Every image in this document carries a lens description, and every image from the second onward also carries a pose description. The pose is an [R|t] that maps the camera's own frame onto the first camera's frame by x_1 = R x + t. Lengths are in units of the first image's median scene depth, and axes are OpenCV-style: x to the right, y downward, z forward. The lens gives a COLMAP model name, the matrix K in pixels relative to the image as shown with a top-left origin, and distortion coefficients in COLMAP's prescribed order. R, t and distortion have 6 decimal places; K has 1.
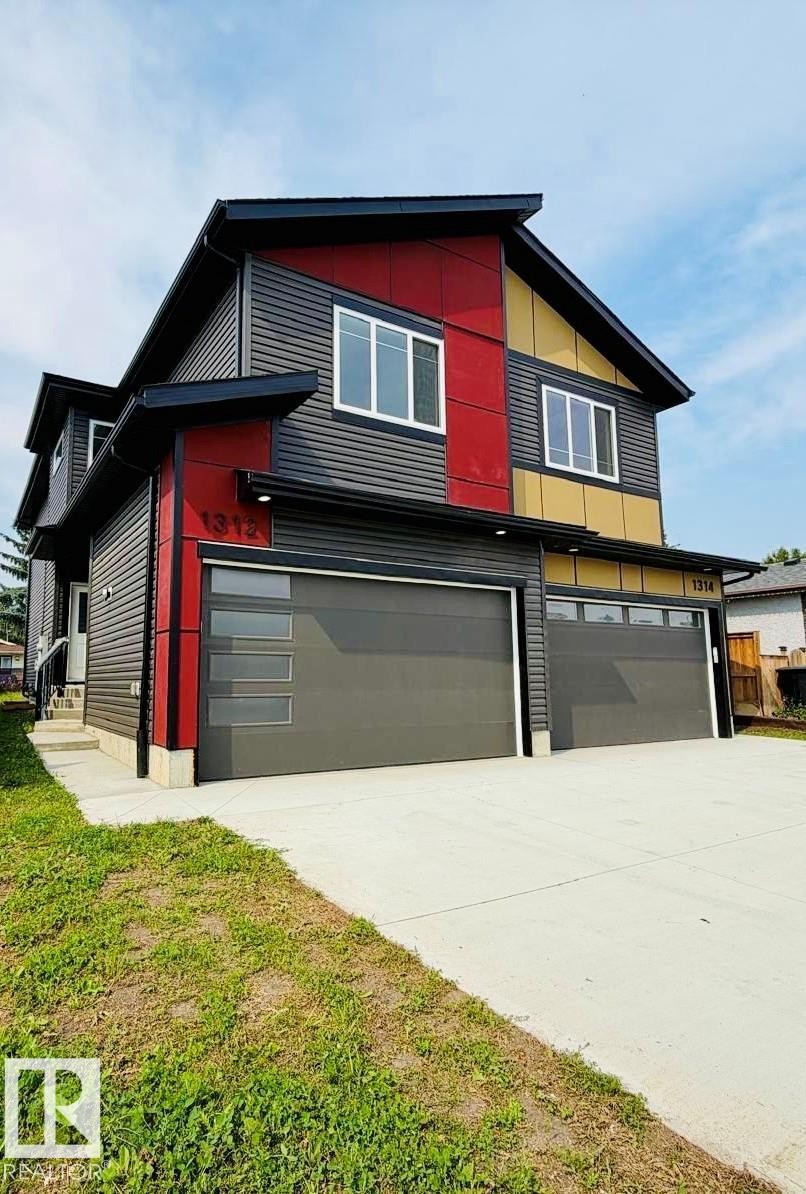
lens RADIAL K [[673.3, 0, 343.7], [0, 673.3, 599.1], [0, 0, 1]] dist [0.000552, 0.000197]
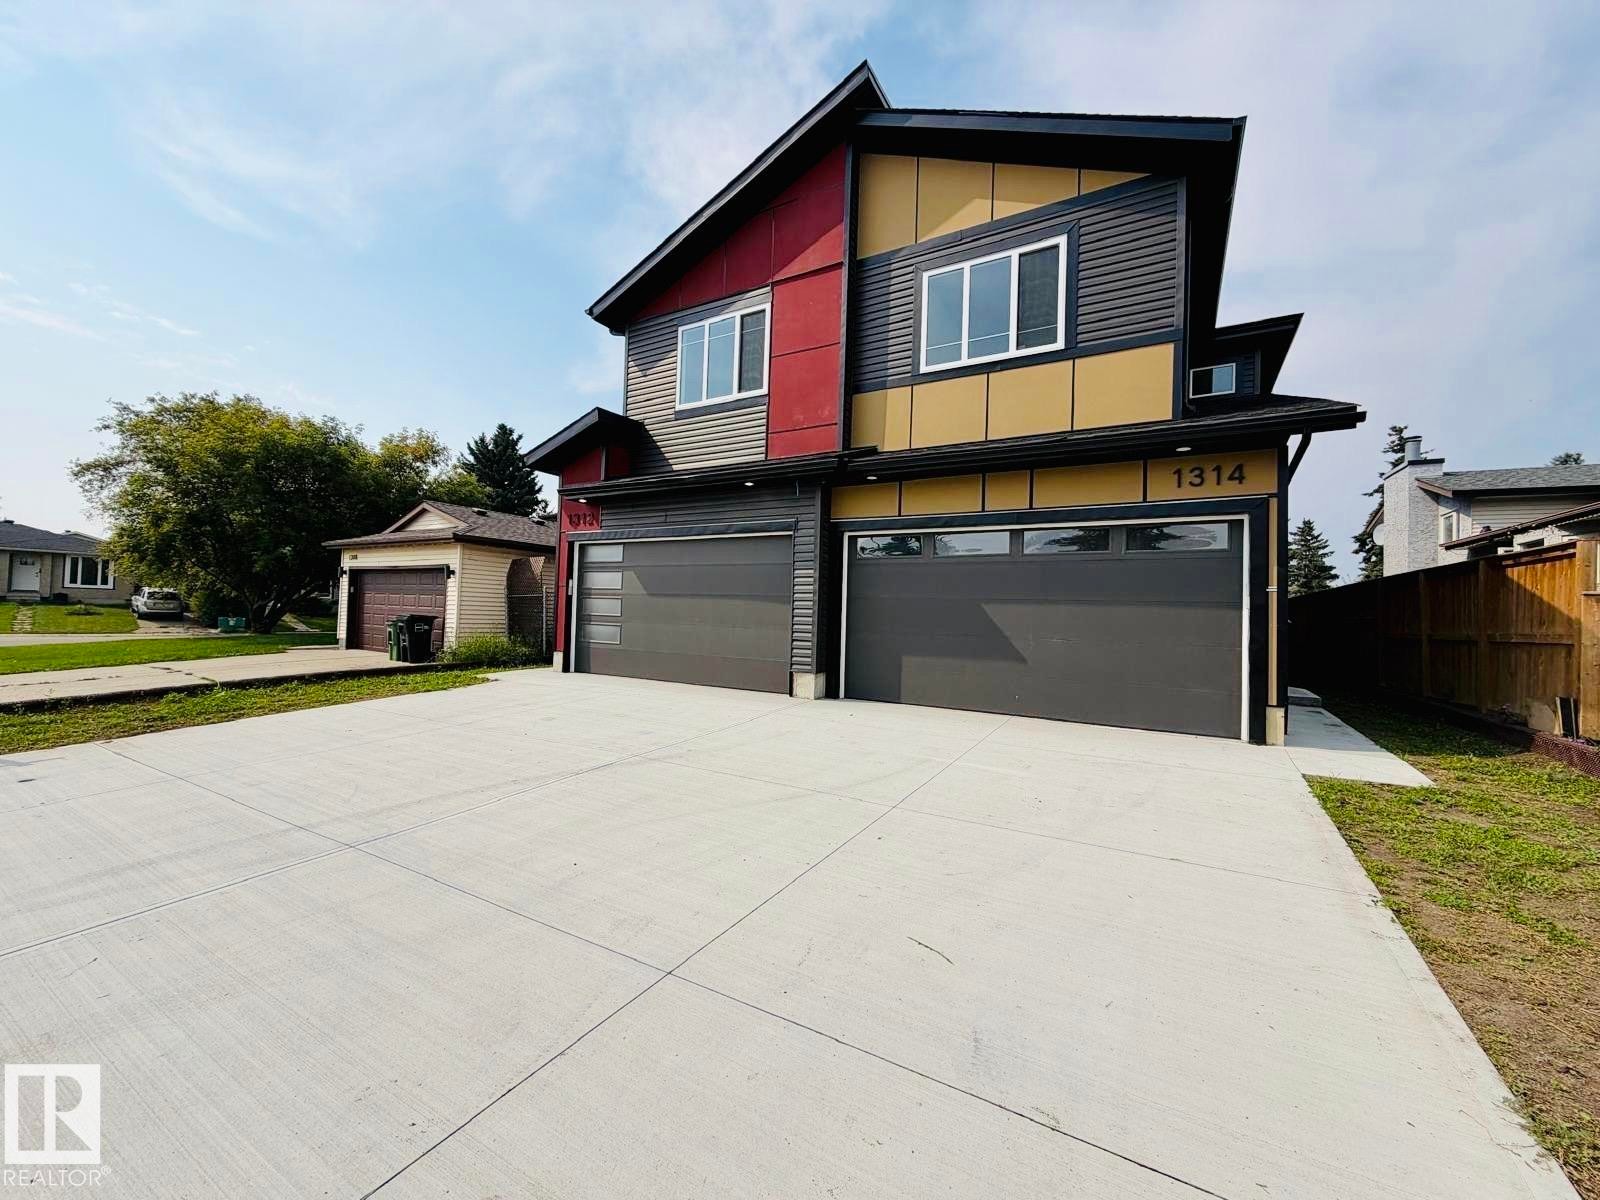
lens RADIAL K [[634.9, 0, 795.9], [0, 634.9, 601.9], [0, 0, 1]] dist [0.000261, 0.000102]
pose [[0.466471, 0.006291, -0.884514, 0.979811], [0.079100, 0.995672, 0.048797, 0.037358], [0.880993, -0.092728, 0.463954, 0.493407]]
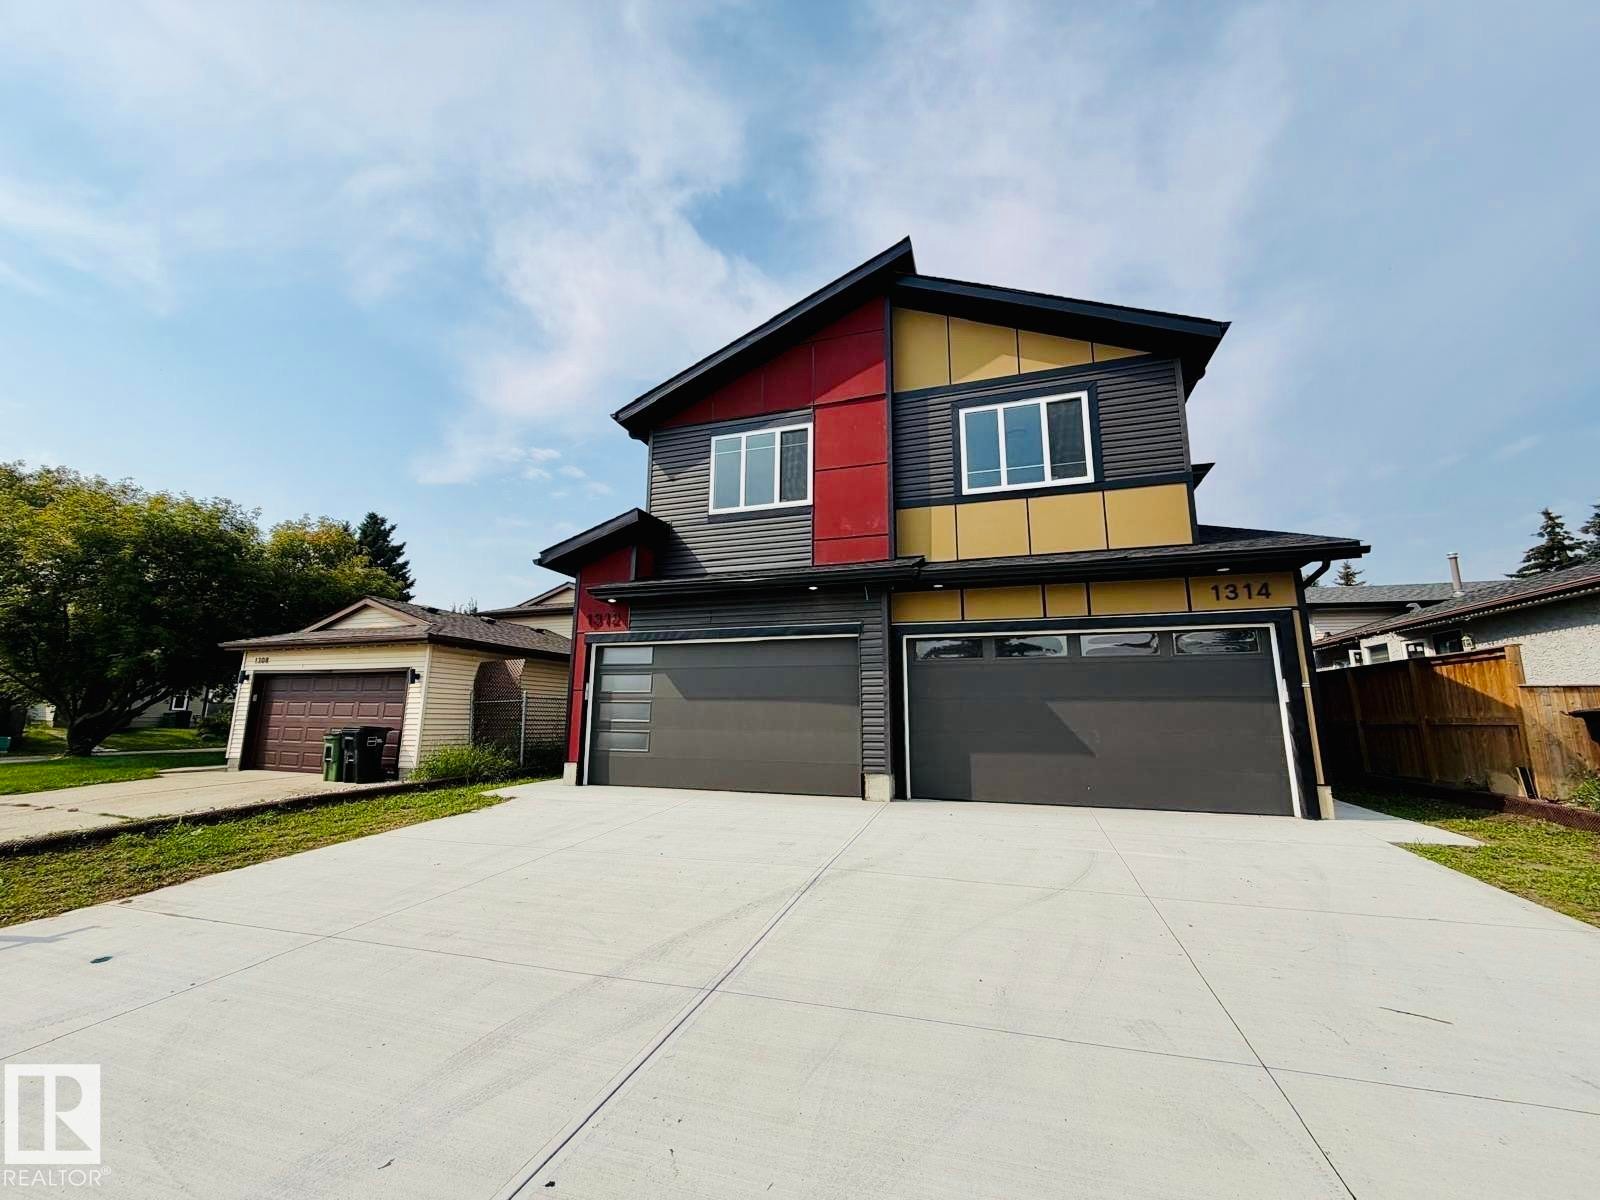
lens RADIAL K [[634.9, 0, 795.9], [0, 634.9, 601.9], [0, 0, 1]] dist [0.000261, 0.000102]
pose [[0.645698, -0.122452, -0.753710, 0.841689], [0.084096, 0.992458, -0.089195, 0.011659], [0.758948, -0.005791, 0.651126, 0.257071]]
